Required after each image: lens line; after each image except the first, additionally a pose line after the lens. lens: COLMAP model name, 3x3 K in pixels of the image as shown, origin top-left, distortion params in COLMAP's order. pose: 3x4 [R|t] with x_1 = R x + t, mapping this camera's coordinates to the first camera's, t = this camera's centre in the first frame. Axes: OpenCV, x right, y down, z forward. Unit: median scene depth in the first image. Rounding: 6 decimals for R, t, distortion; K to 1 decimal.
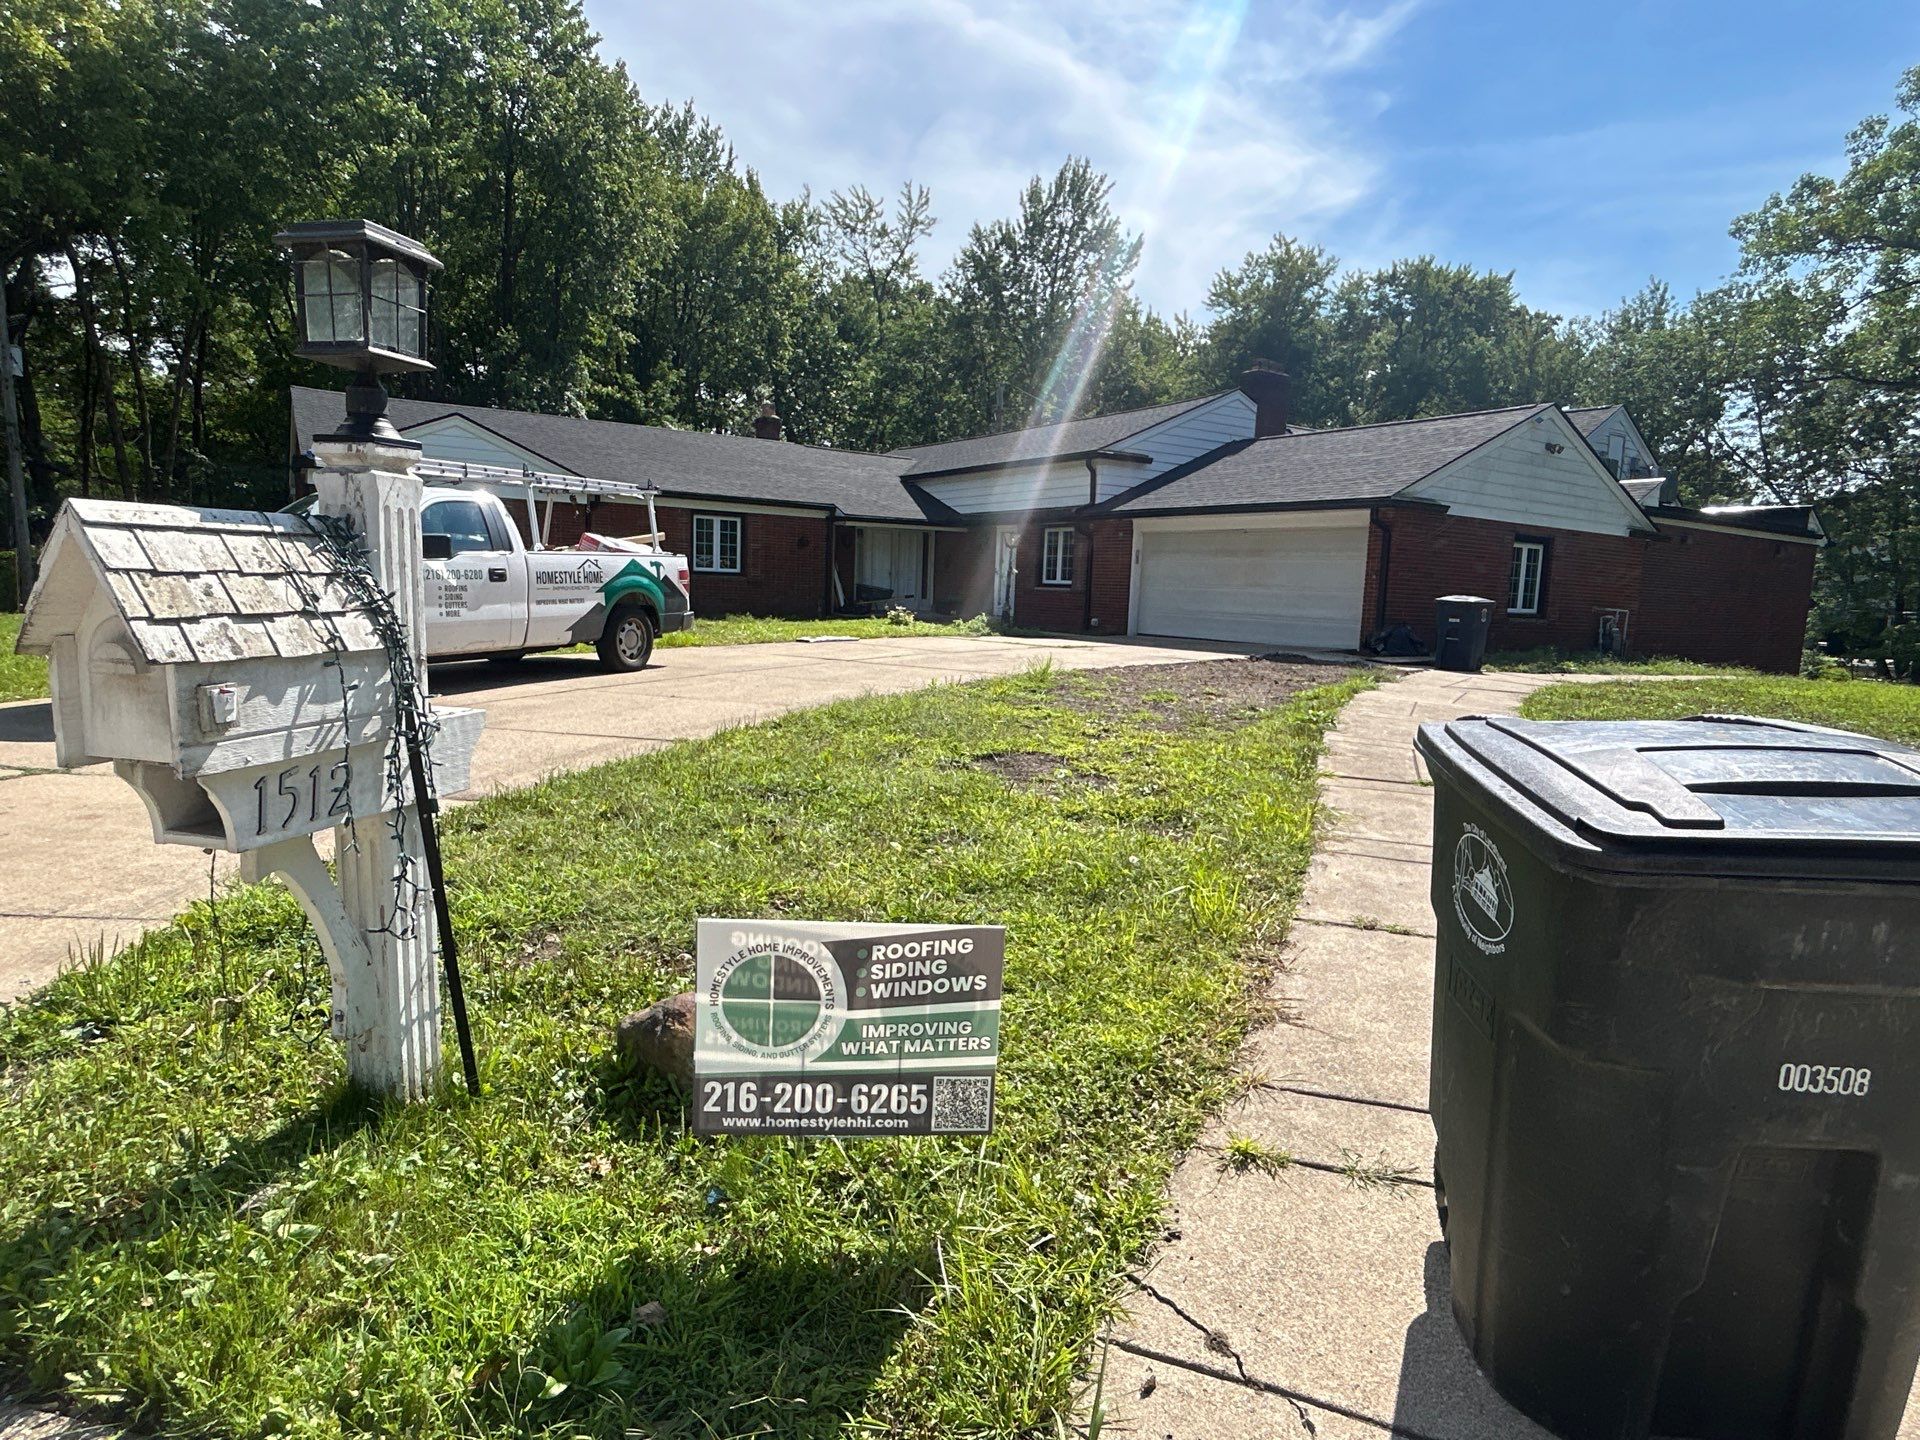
lens RADIAL K [[1061.5, 0, 969.6], [0, 1061.5, 714.5], [0, 0, 1]] dist [0.007464, 0.000091]
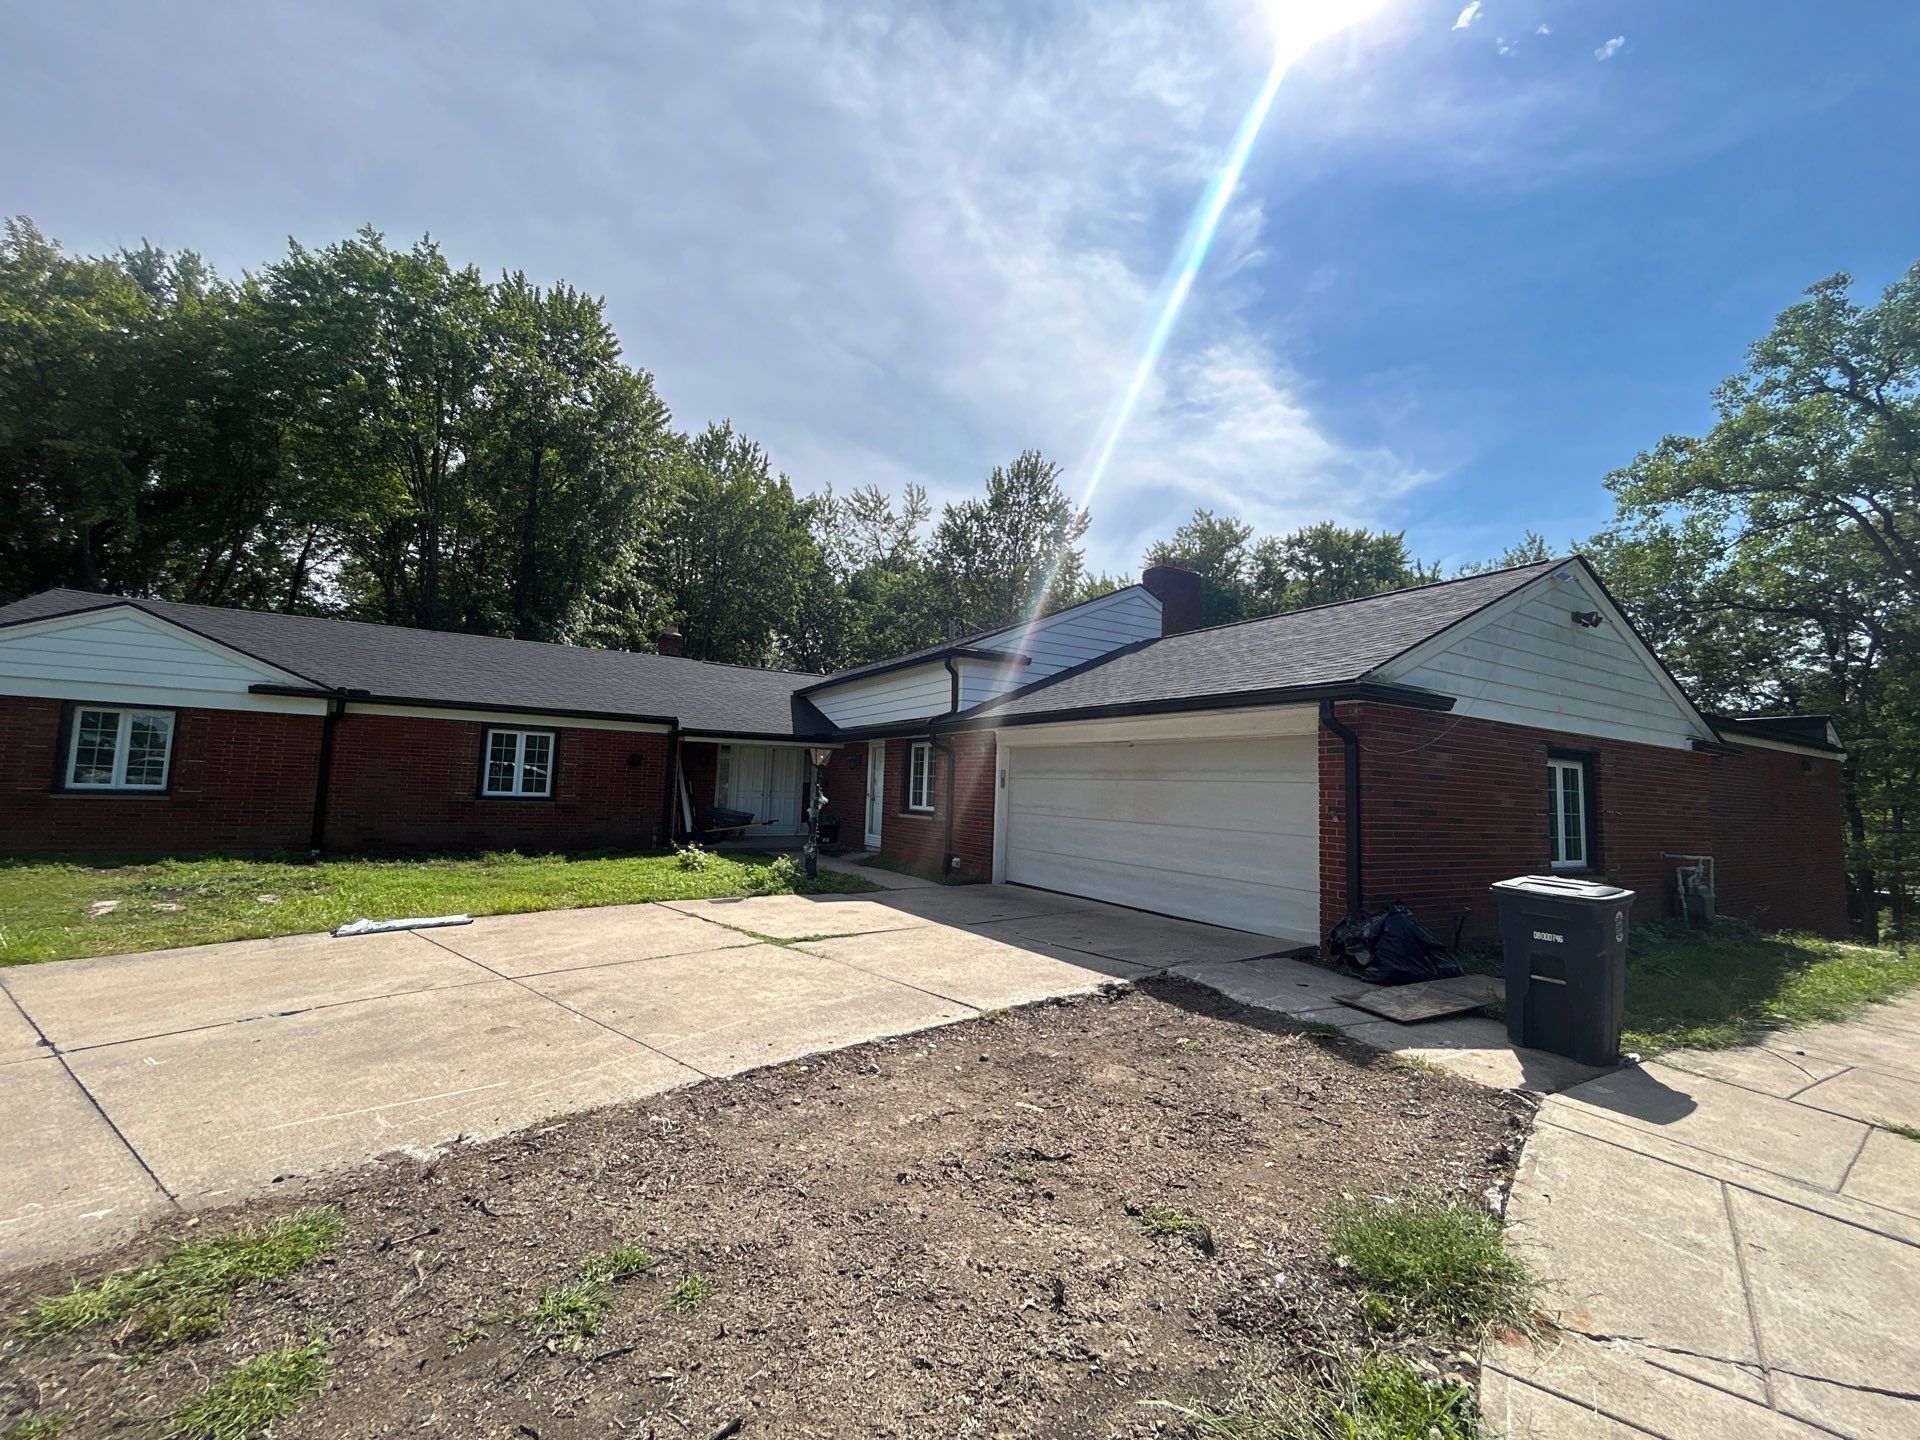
lens RADIAL K [[785.0, 0, 955.4], [0, 785.0, 713.3], [0, 0, 1]] dist [0.003302, 0.000126]
pose [[0.998530, -0.006595, -0.053794, 0.071184], [-0.005200, 0.976332, -0.216216, -0.033213], [0.053947, 0.216178, 0.974863, 0.201647]]
